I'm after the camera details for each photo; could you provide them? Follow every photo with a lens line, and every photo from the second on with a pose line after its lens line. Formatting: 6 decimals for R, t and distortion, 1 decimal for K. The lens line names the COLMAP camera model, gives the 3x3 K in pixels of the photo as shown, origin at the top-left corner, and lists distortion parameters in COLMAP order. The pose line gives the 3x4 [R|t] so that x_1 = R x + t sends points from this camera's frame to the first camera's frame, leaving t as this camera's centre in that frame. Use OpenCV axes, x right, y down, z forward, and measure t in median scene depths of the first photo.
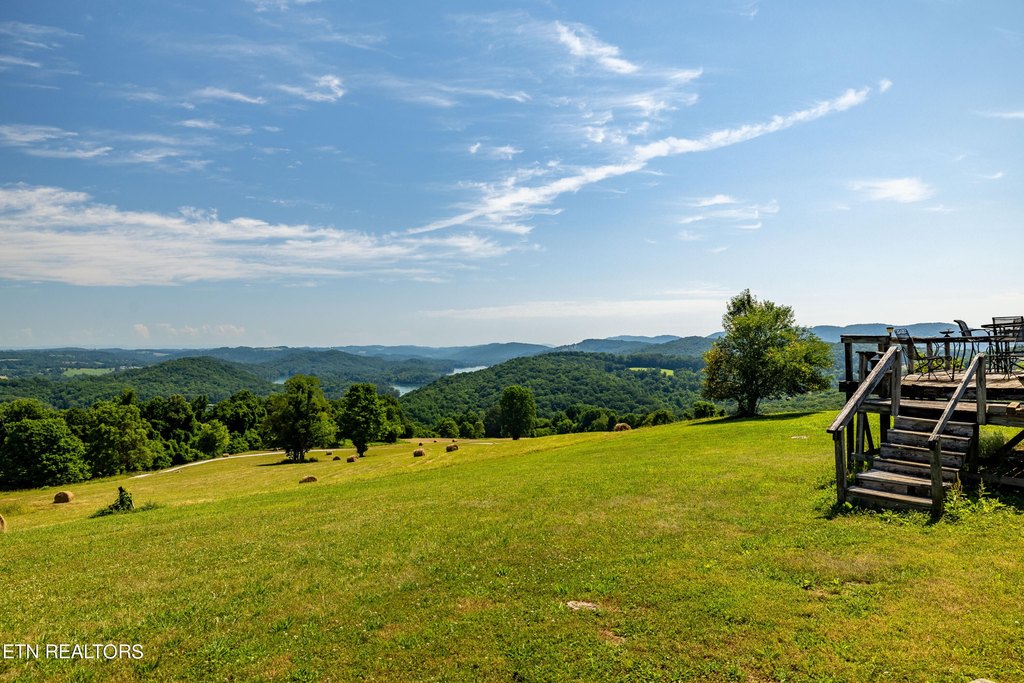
lens RADIAL K [[720.9, 0, 509.4], [0, 720.9, 341.8], [0, 0, 1]] dist [0.001476, 0.000293]
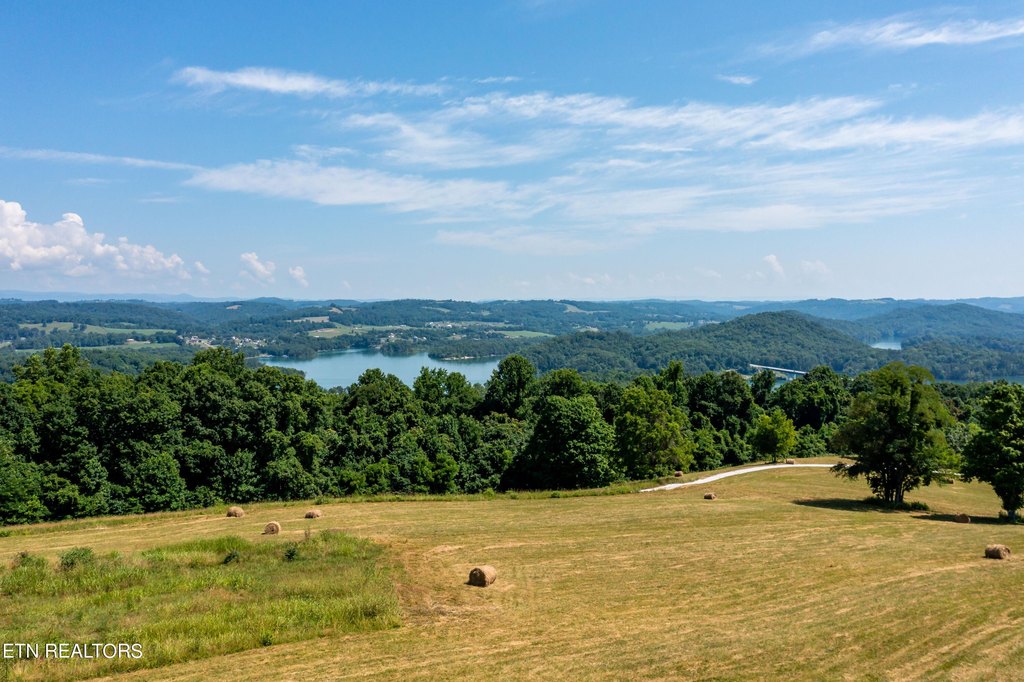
lens RADIAL K [[819.9, 0, 515.2], [0, 819.9, 343.0], [0, 0, 1]] dist [0.002313, 0.003818]
pose [[0.741611, 0.036108, -0.669858, -0.031215], [0.009168, 0.997912, 0.063942, -0.008383], [0.670767, -0.053561, 0.739731, 0.126322]]
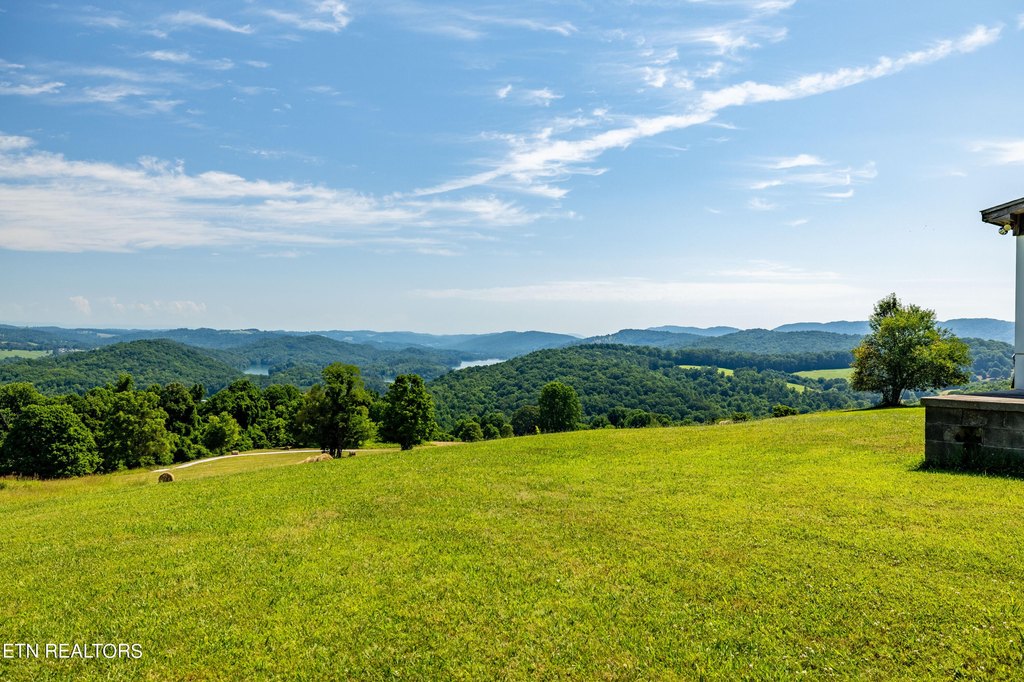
lens RADIAL K [[917.1, 0, 469.2], [0, 917.1, 412.2], [0, 0, 1]] dist [0.000702, 0.005831]
pose [[0.998988, 0.026736, -0.036171, -0.038296], [-0.023357, 0.995594, 0.090809, -0.000490], [0.038440, -0.089873, 0.995211, -0.064021]]
